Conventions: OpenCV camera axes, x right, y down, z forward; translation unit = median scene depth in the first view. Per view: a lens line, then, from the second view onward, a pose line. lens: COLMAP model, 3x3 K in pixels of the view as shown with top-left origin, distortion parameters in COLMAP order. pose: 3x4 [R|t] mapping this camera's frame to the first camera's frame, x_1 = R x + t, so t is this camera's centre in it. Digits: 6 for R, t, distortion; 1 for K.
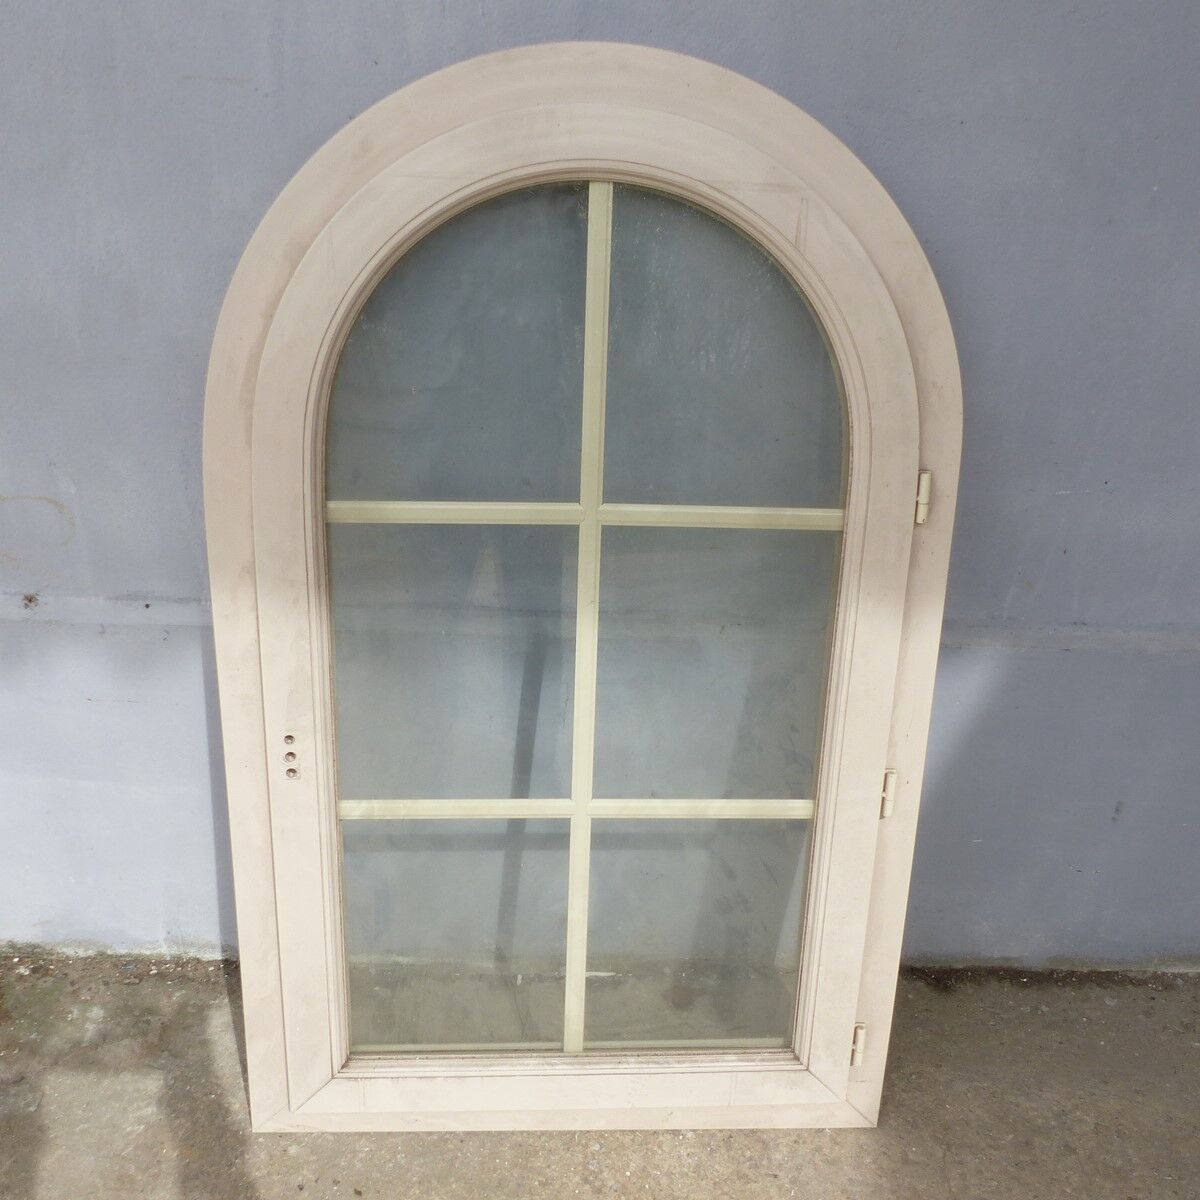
lens RADIAL K [[1219.9, 0, 597.3], [0, 1219.9, 598.9], [0, 0, 1]] dist [-0.019935, 0.000000]
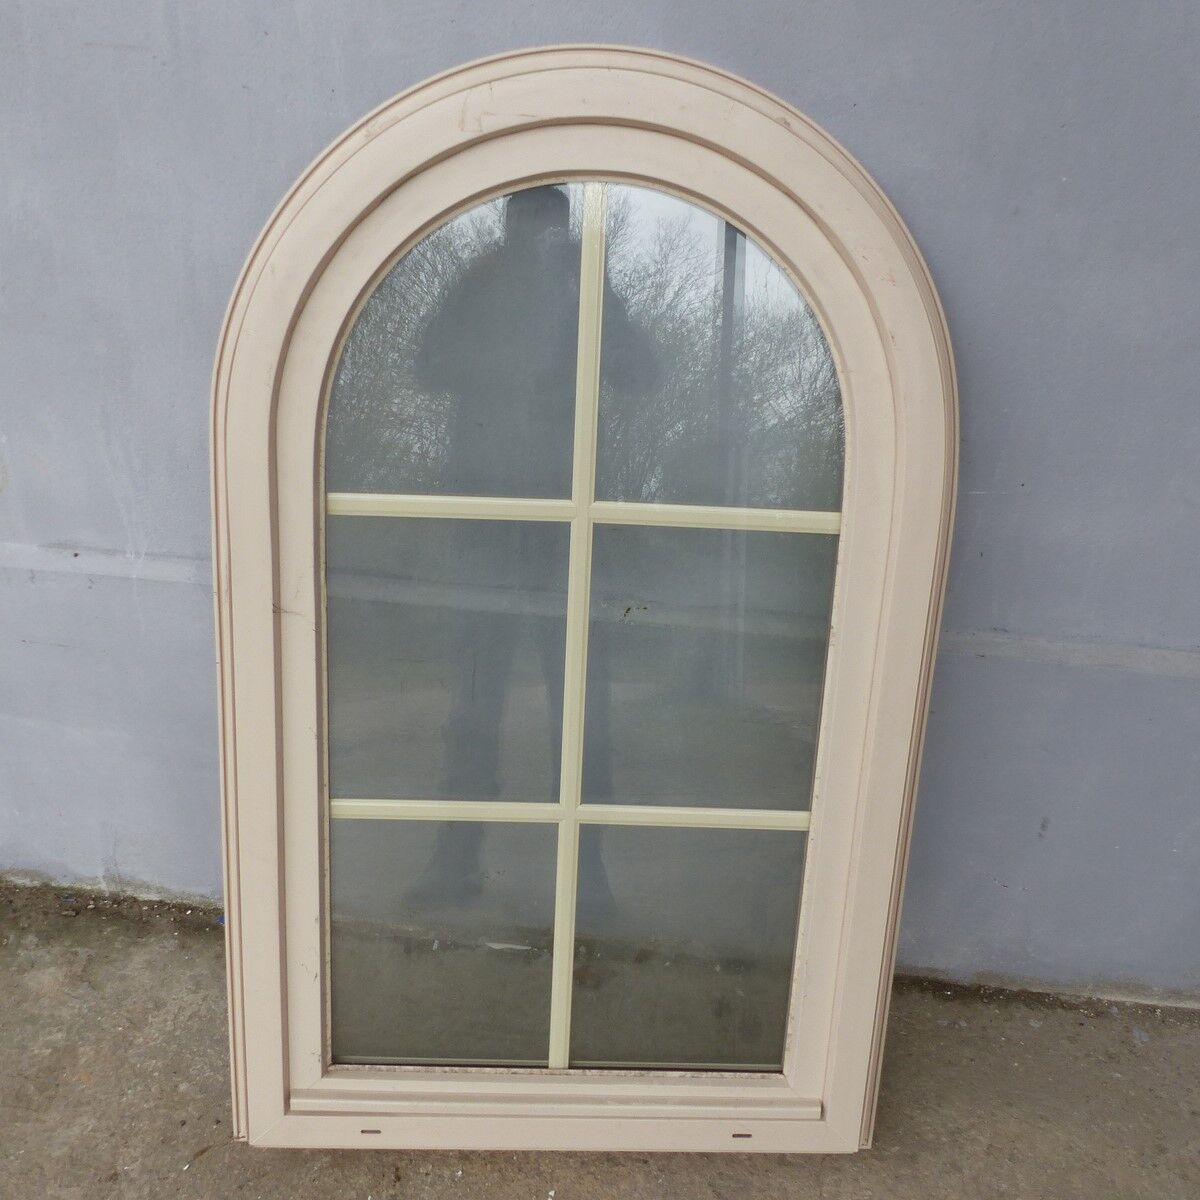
lens RADIAL K [[1219.9, 0, 603.5], [0, 1219.9, 600.3], [0, 0, 1]] dist [-0.019935, 0.000000]
pose [[0.993498, 0.062494, -0.095169, 0.177911], [-0.061133, 0.997982, 0.017149, -0.000757], [0.096048, -0.011219, 0.995313, 0.006708]]
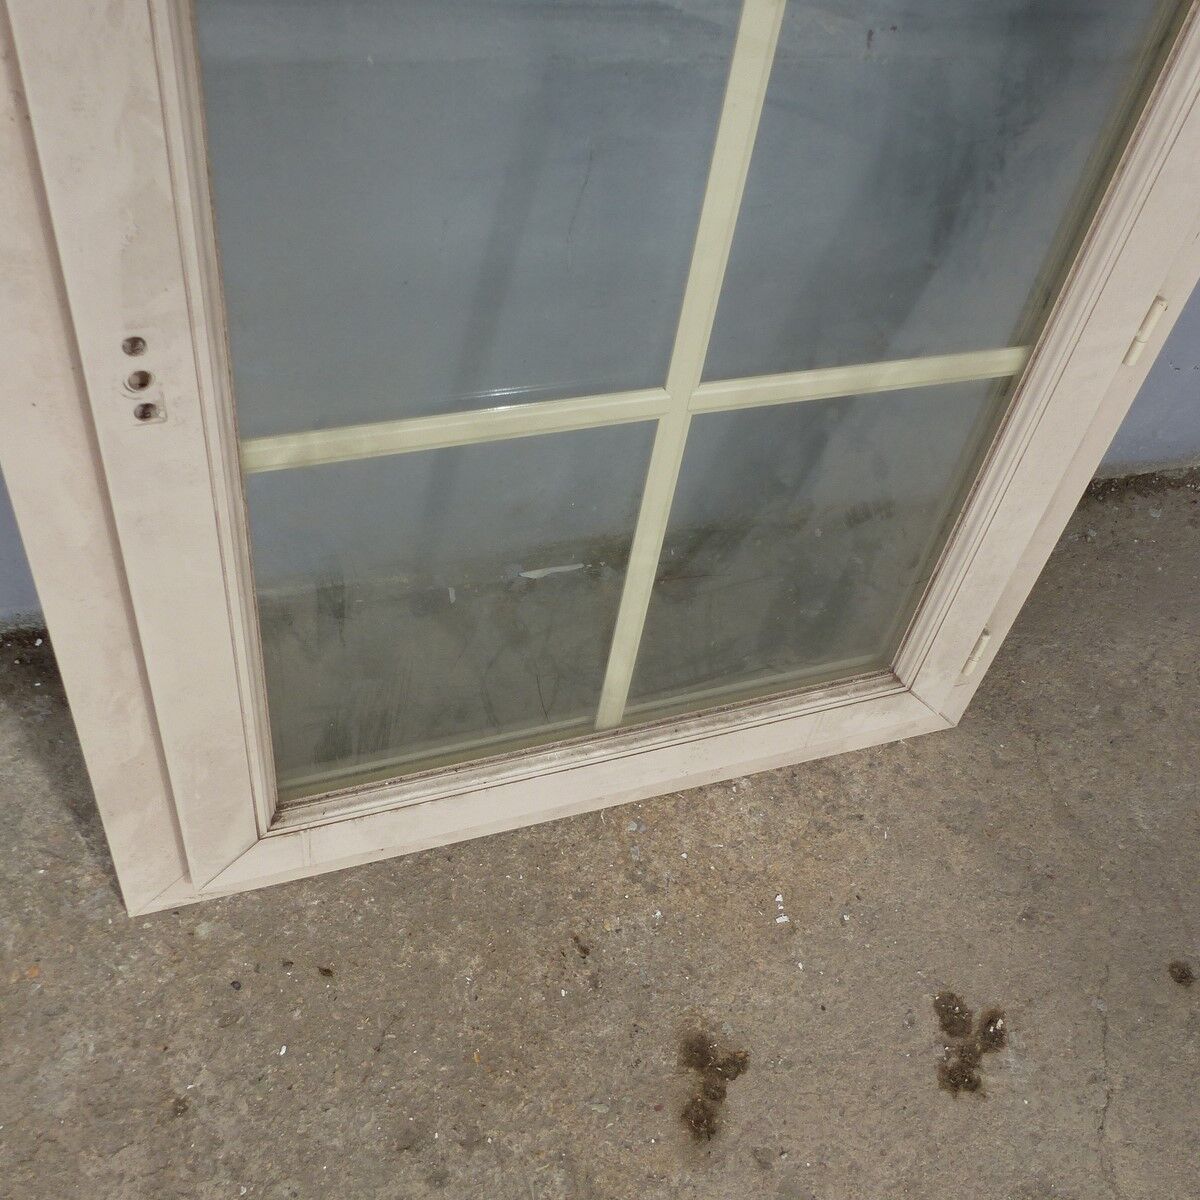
lens RADIAL K [[1219.9, 0, 595.6], [0, 1219.9, 600.5], [0, 0, 1]] dist [-0.019935, 0.000000]
pose [[0.951942, -0.146529, 0.268951, -0.198786], [-0.001903, 0.875284, 0.483606, -0.016956], [-0.306271, -0.460877, 0.832941, 0.470019]]
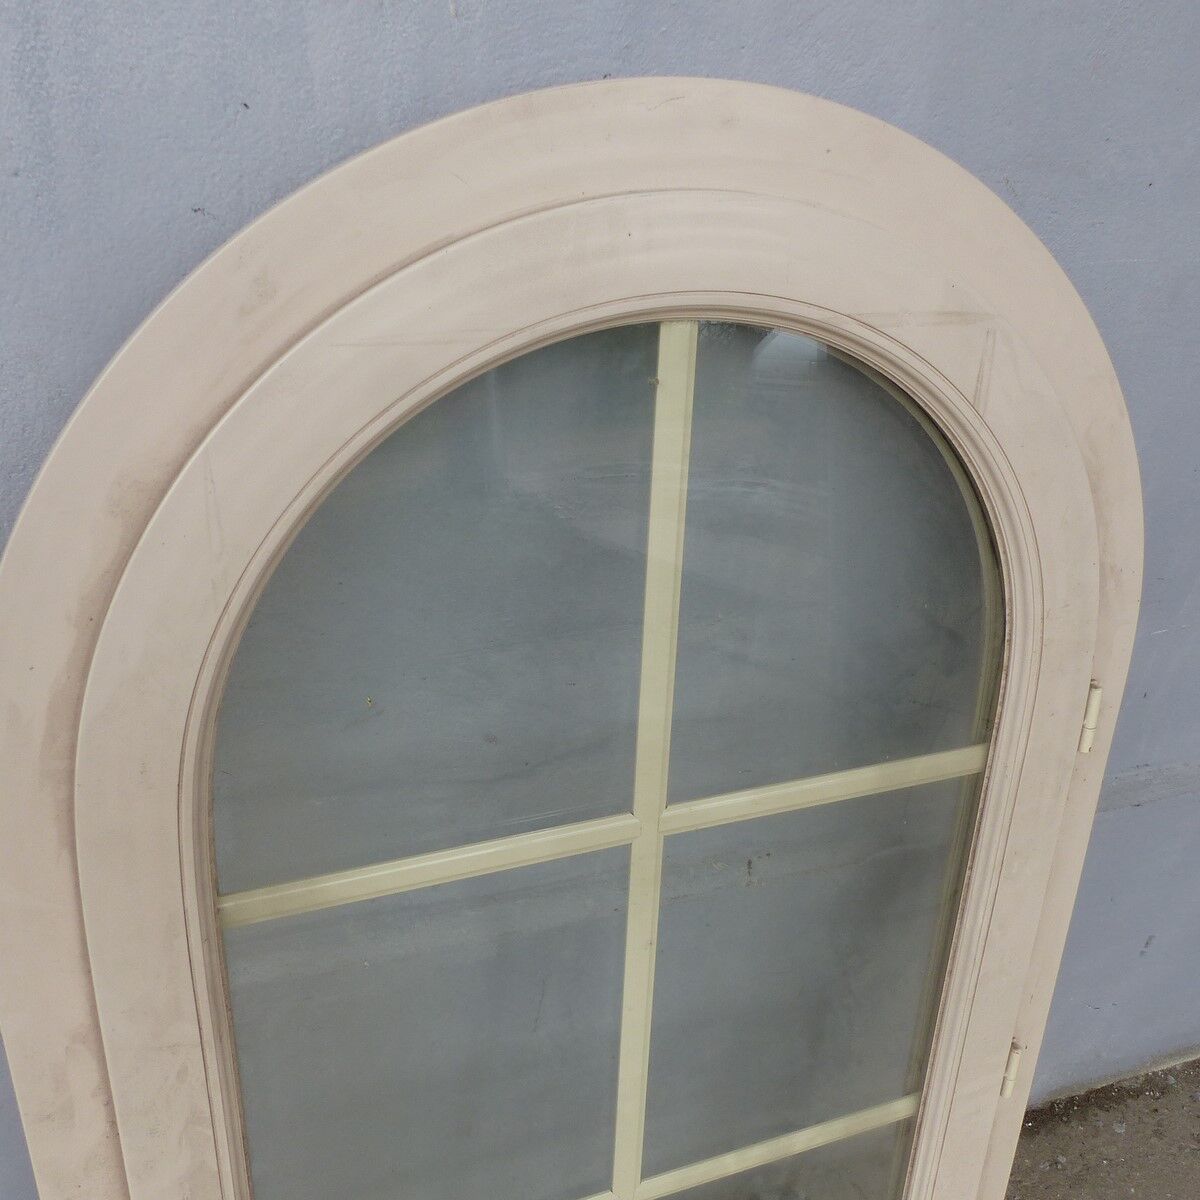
lens RADIAL K [[1219.9, 0, 608.0], [0, 1219.9, 599.5], [0, 0, 1]] dist [-0.019935, 0.000000]
pose [[0.947025, -0.125690, 0.295543, -0.169447], [0.093445, 0.988261, 0.120863, -0.225490], [-0.307265, -0.086843, 0.947653, 0.361289]]
